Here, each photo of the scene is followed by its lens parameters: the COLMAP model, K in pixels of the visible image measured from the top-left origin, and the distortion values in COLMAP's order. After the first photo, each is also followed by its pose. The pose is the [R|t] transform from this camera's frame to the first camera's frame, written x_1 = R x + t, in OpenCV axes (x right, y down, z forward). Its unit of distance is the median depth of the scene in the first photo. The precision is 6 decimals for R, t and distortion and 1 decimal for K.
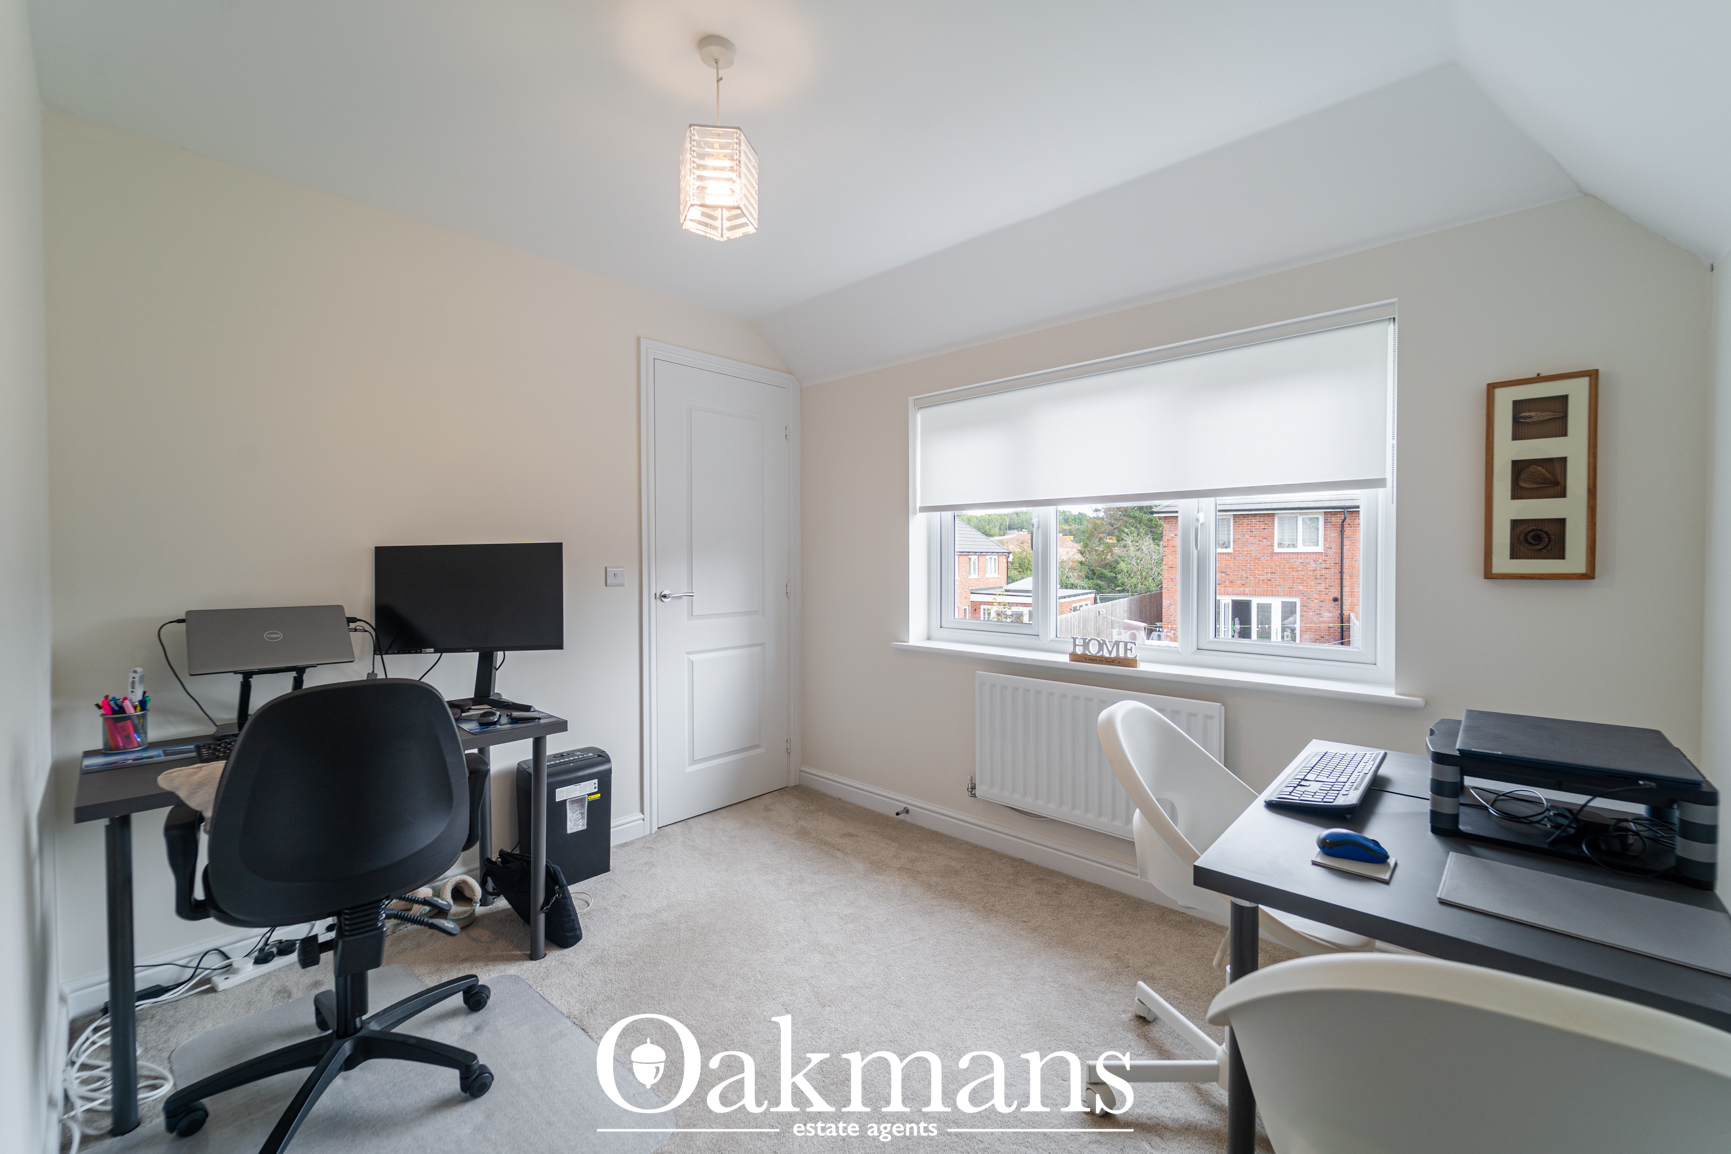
lens RADIAL K [[703.1, 0, 862.1], [0, 703.1, 565.4], [0, 0, 1]] dist [0.000381, -0.000195]
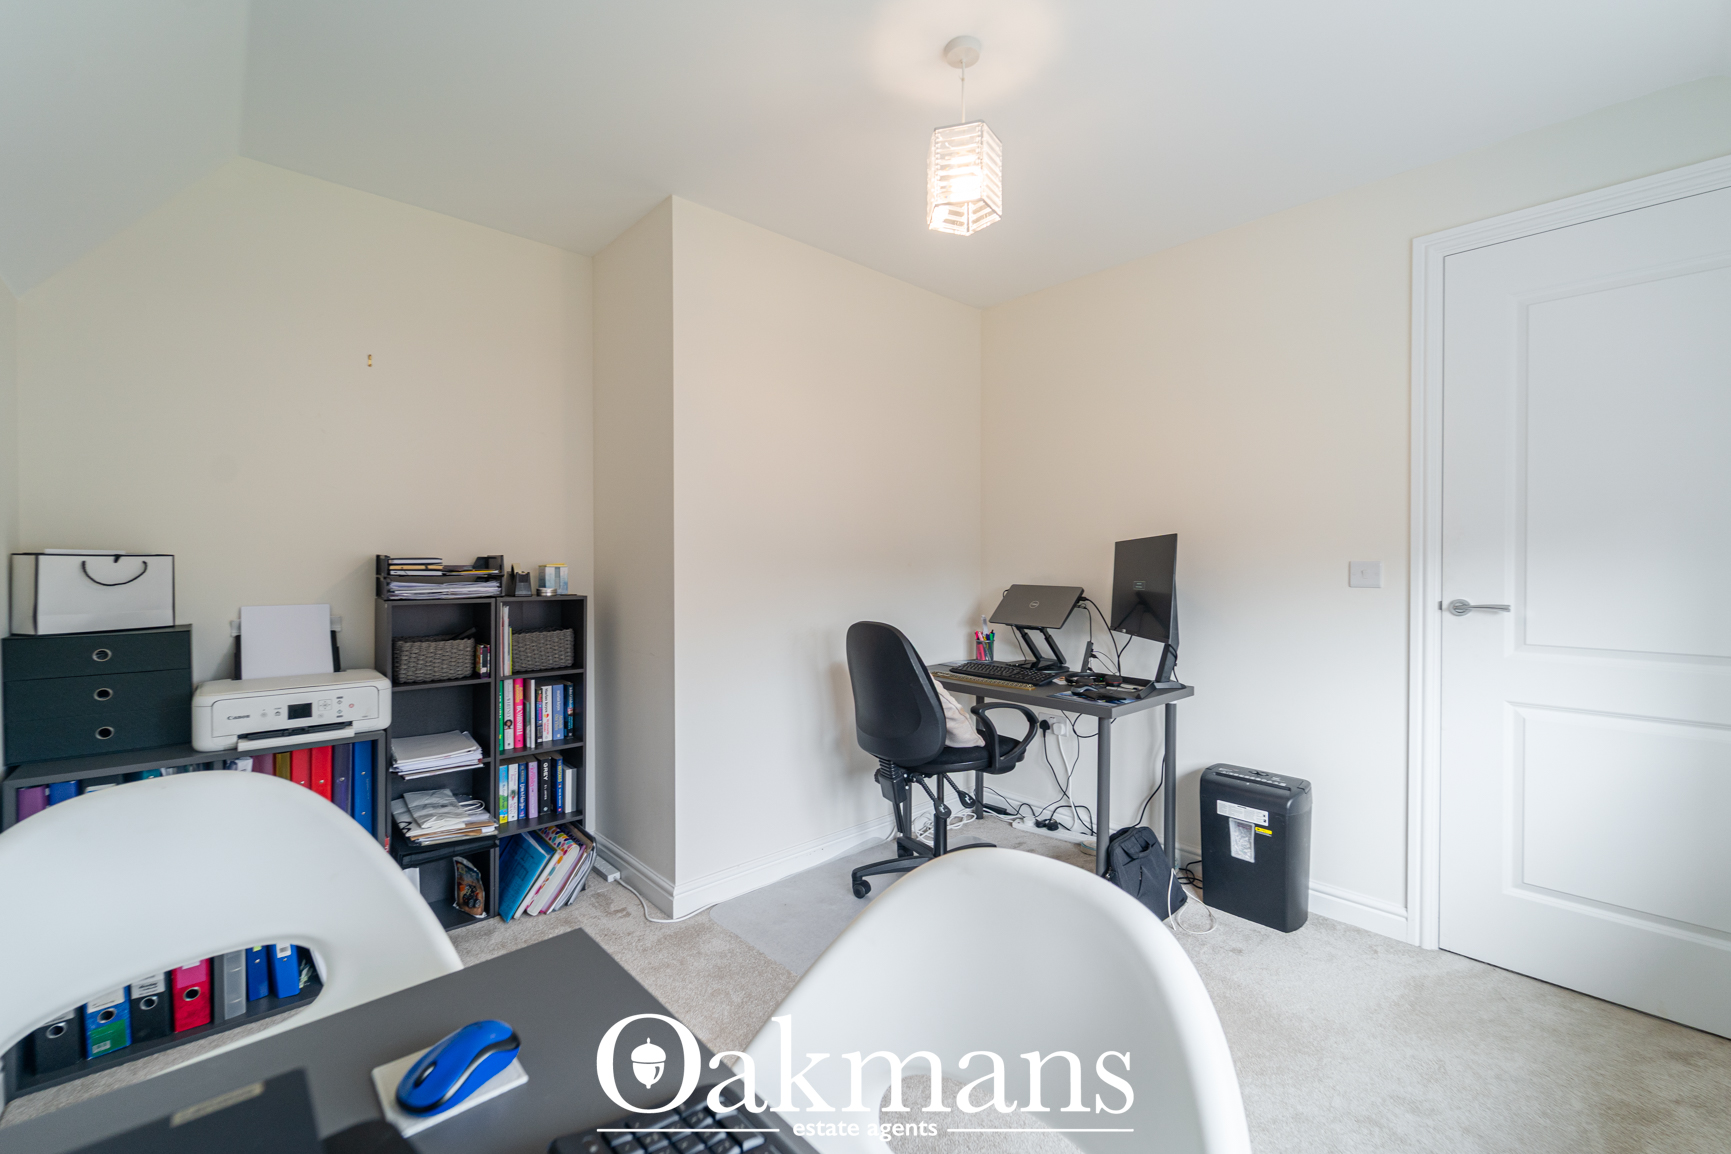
lens RADIAL K [[720.3, 0, 863.4], [0, 720.3, 564.2], [0, 0, 1]] dist [0.000635, -0.000004]
pose [[-0.086752, 0.008065, -0.996197, 0.527583], [-0.013201, 0.999870, 0.009245, 0.005345], [0.996142, 0.013953, -0.086635, 0.591453]]
